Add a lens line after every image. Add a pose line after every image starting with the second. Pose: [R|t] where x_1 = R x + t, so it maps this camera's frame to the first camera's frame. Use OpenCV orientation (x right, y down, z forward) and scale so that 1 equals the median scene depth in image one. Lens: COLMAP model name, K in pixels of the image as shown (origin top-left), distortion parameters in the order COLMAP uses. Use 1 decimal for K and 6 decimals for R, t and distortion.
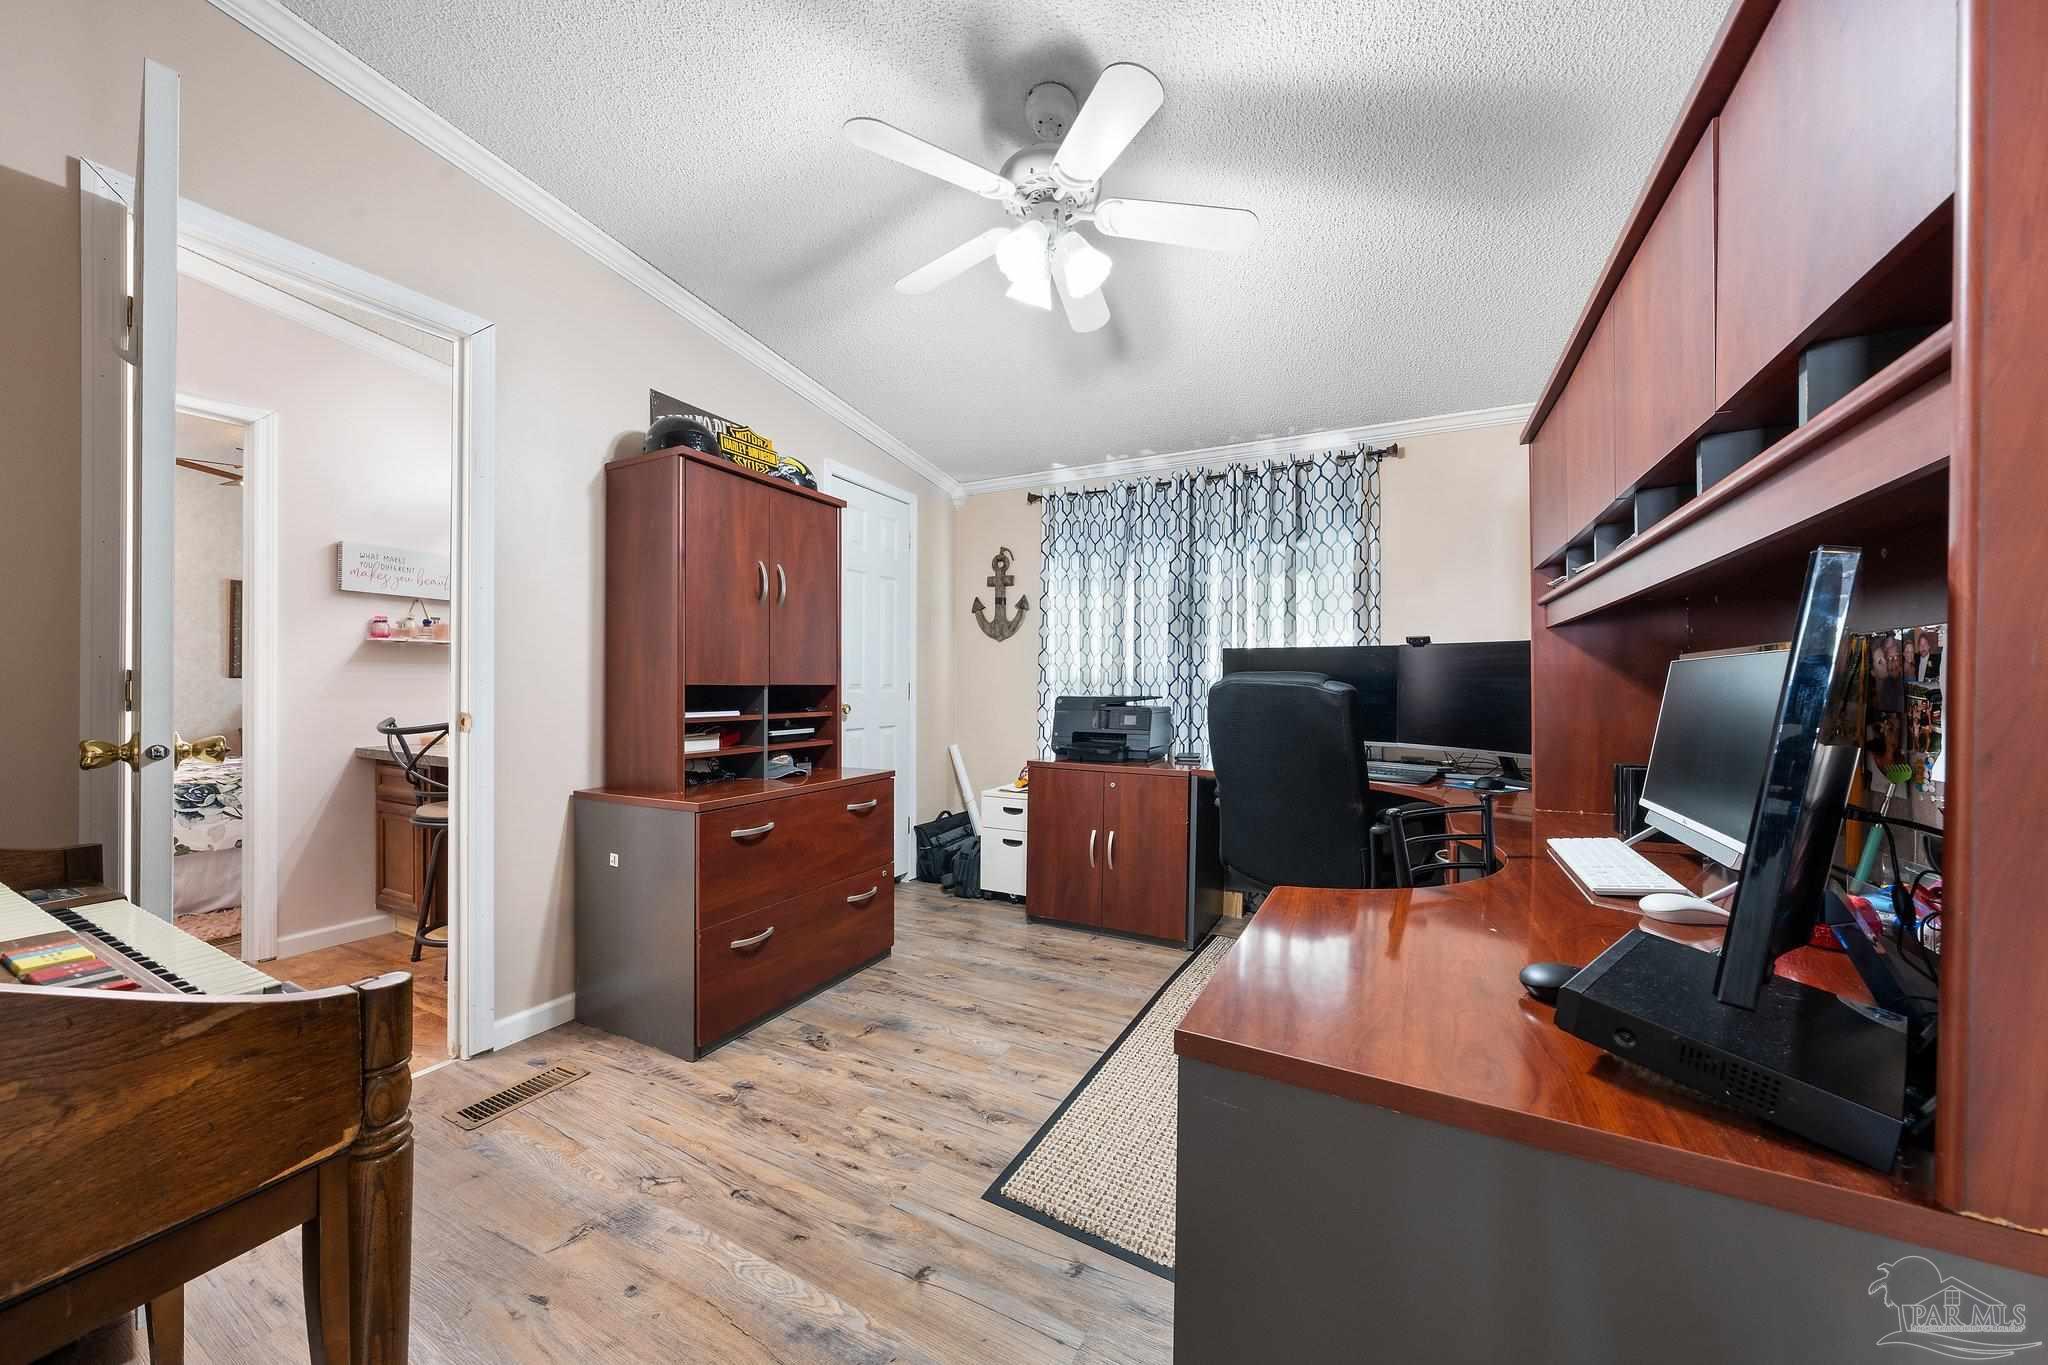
lens RADIAL K [[705.8, 0, 1024.0], [0, 705.8, 682.5], [0, 0, 1]] dist [-0.000590, -0.000038]
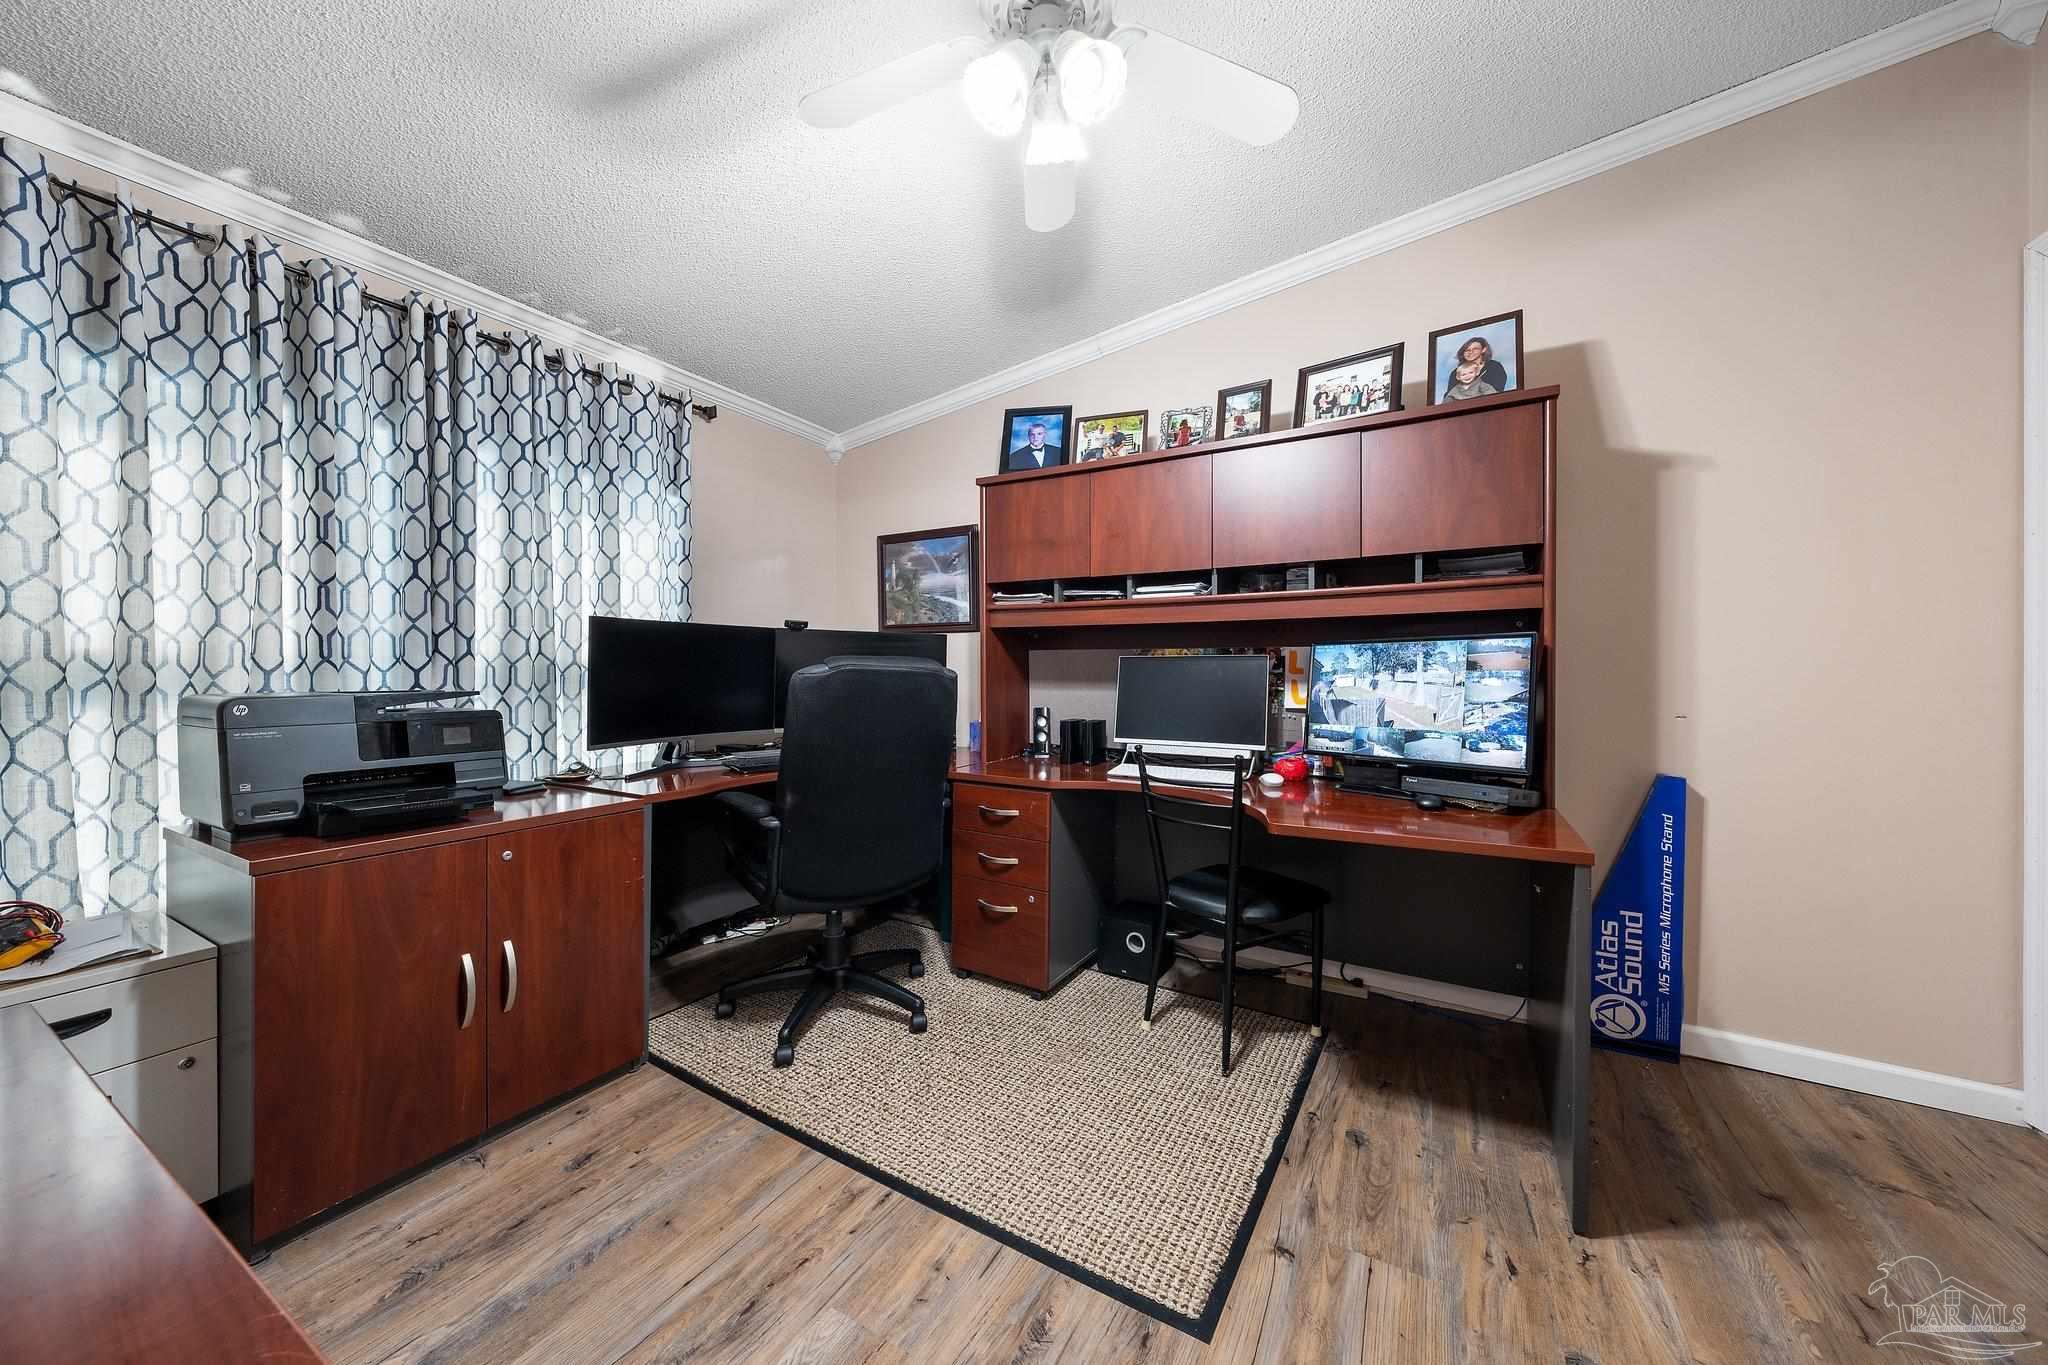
lens RADIAL K [[721.7, 0, 1028.1], [0, 721.7, 664.8], [0, 0, 1]] dist [-0.001170, -0.000043]
pose [[0.017686, 0.000624, 0.999843, -0.450250], [-0.009573, 0.999954, -0.000455, -0.005066], [-0.999798, -0.009563, 0.017691, 0.629007]]
